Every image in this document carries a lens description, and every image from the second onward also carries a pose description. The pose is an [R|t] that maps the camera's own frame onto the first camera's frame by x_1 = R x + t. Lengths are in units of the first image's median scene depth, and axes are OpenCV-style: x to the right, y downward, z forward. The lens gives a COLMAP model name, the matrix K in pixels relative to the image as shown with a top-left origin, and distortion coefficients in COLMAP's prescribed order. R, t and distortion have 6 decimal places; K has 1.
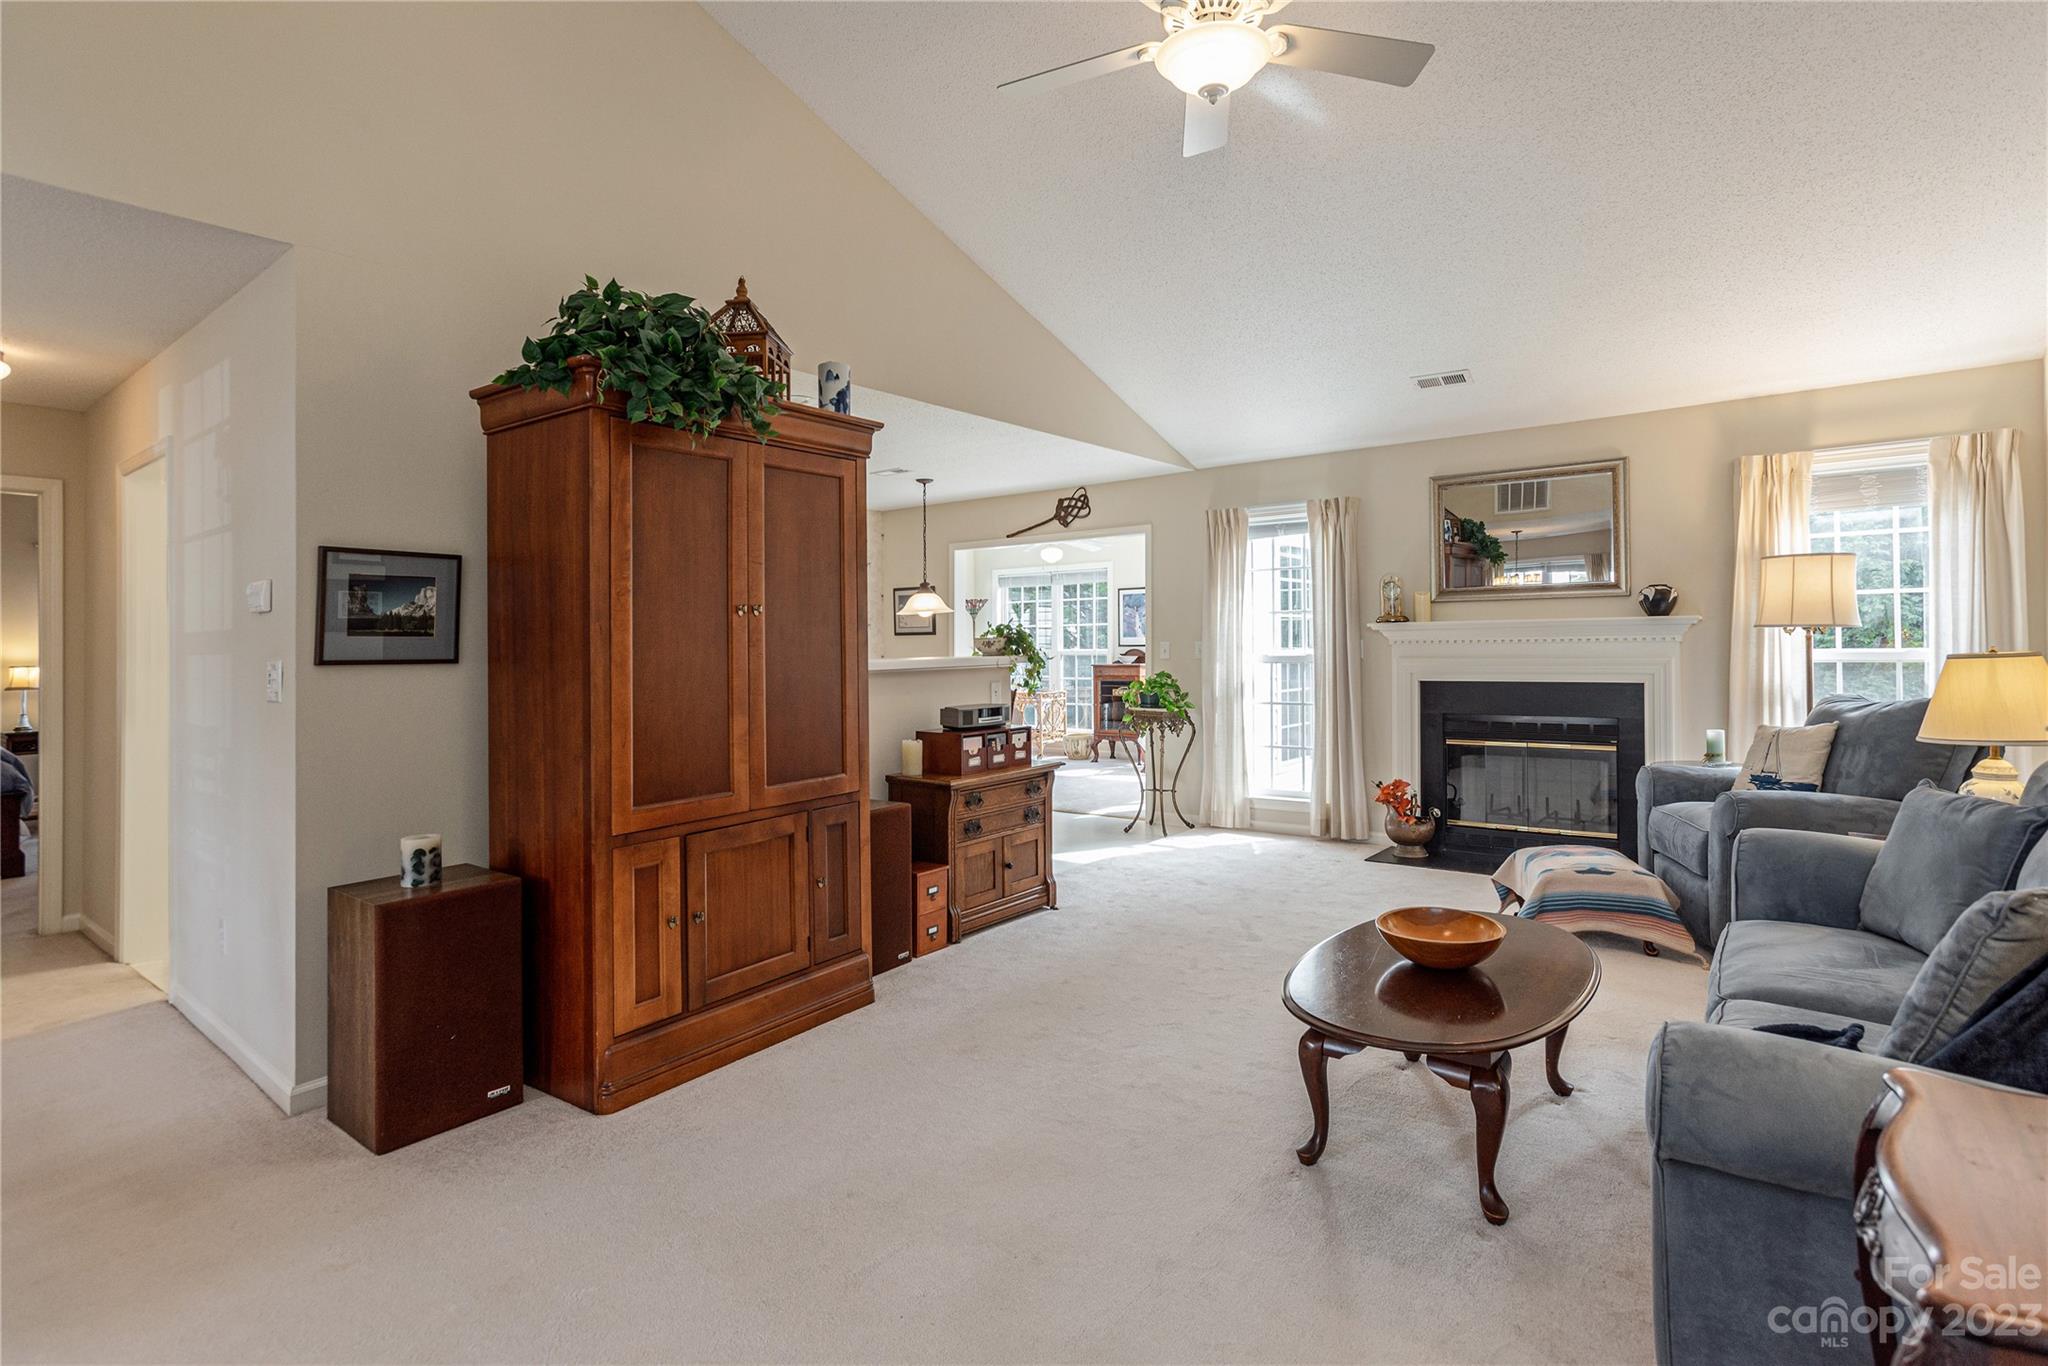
lens RADIAL K [[1008.1, 0, 1080.2], [0, 1008.1, 627.7], [0, 0, 1]] dist [-0.020995, 0.006918]
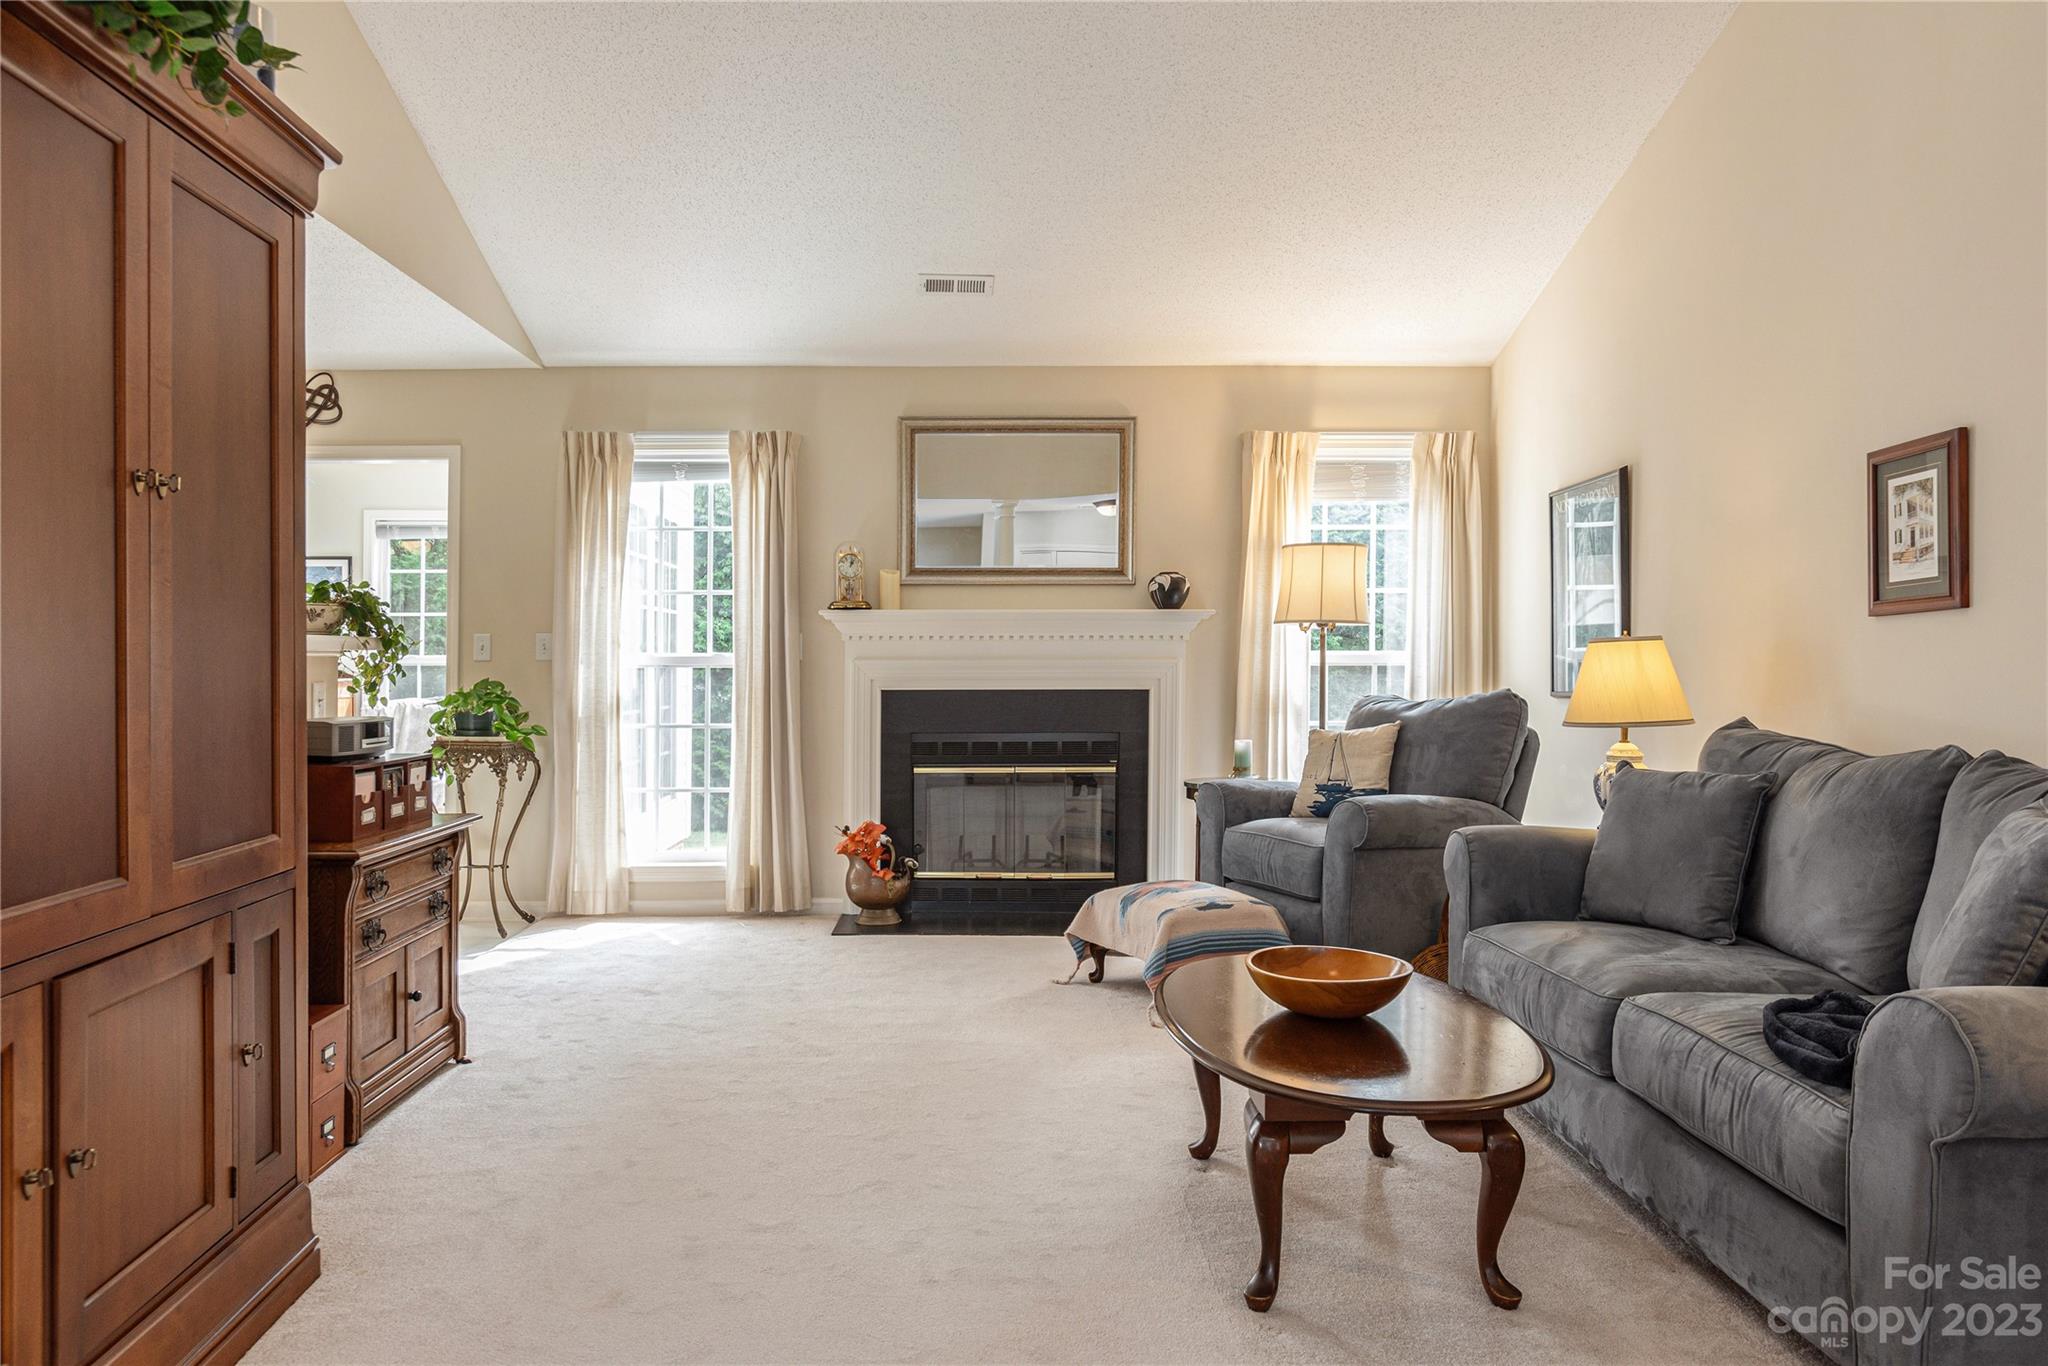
lens RADIAL K [[1371.1, 0, 1017.1], [0, 1371.1, 687.5], [0, 0, 1]] dist [-0.029142, 0.007845]
pose [[0.796470, 0.001713, 0.604676, -0.202358], [-0.018077, 0.999616, 0.020979, 0.028956], [-0.604408, -0.027639, 0.796195, 0.136614]]
